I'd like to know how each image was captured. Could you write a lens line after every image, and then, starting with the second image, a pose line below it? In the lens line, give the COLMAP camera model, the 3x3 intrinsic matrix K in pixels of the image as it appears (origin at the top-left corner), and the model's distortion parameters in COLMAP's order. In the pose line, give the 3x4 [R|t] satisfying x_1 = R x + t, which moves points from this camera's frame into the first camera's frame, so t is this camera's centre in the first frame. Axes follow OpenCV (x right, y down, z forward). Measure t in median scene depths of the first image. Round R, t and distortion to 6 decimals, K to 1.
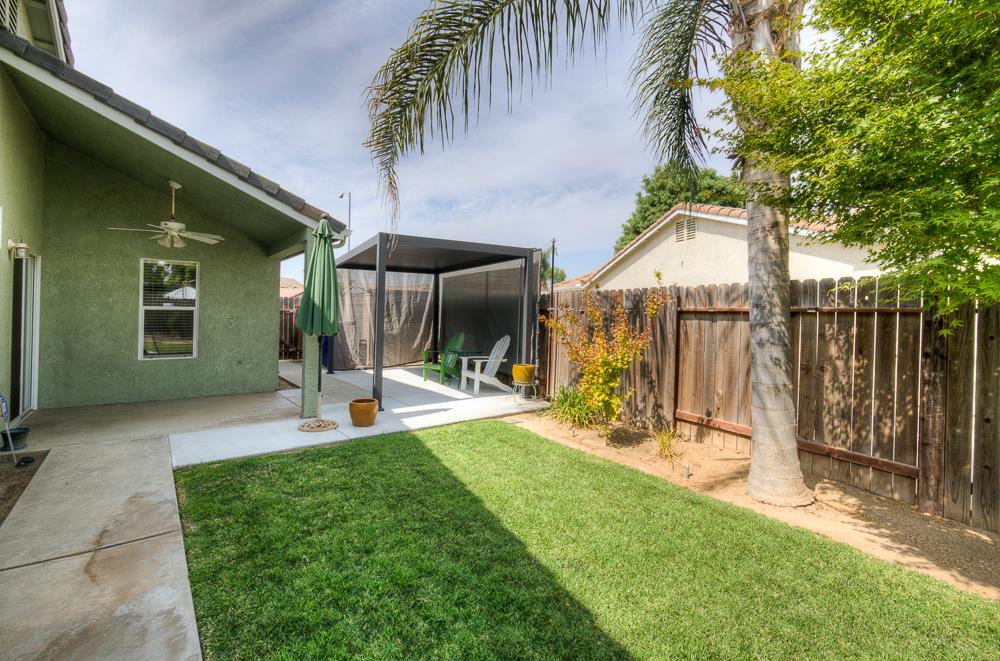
lens RADIAL K [[453.4, 0, 491.2], [0, 453.4, 322.5], [0, 0, 1]] dist [-0.003172, 0.004394]
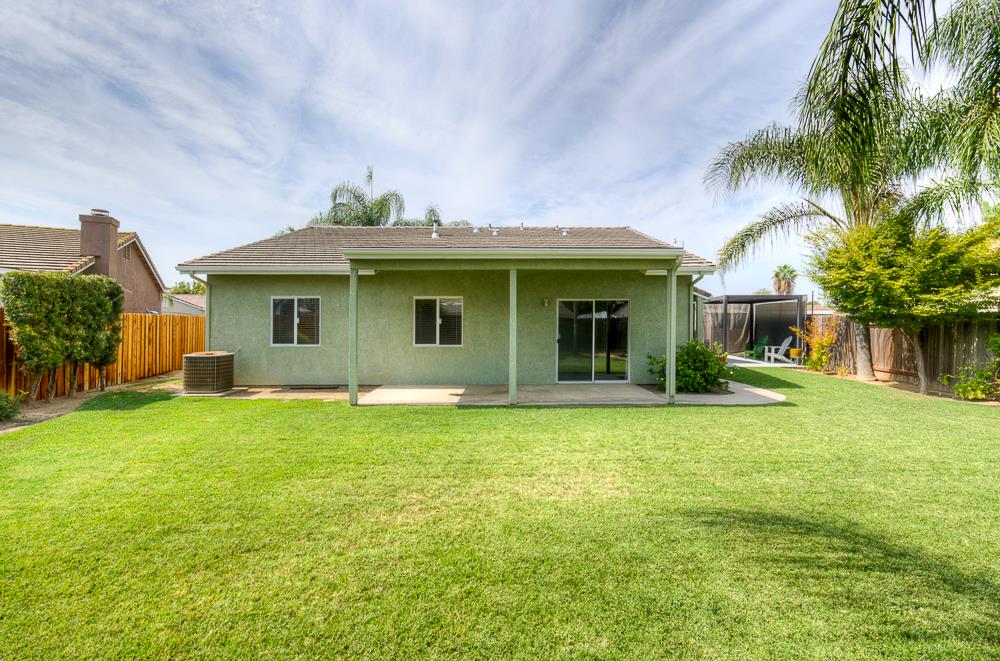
lens RADIAL K [[453.4, 0, 508.3], [0, 453.4, 327.7], [0, 0, 1]] dist [-0.003172, 0.004394]
pose [[0.816367, -0.002066, -0.577530, 0.213489], [-0.002810, 0.999968, -0.007548, 0.013577], [0.577527, 0.007785, 0.816335, -1.676912]]
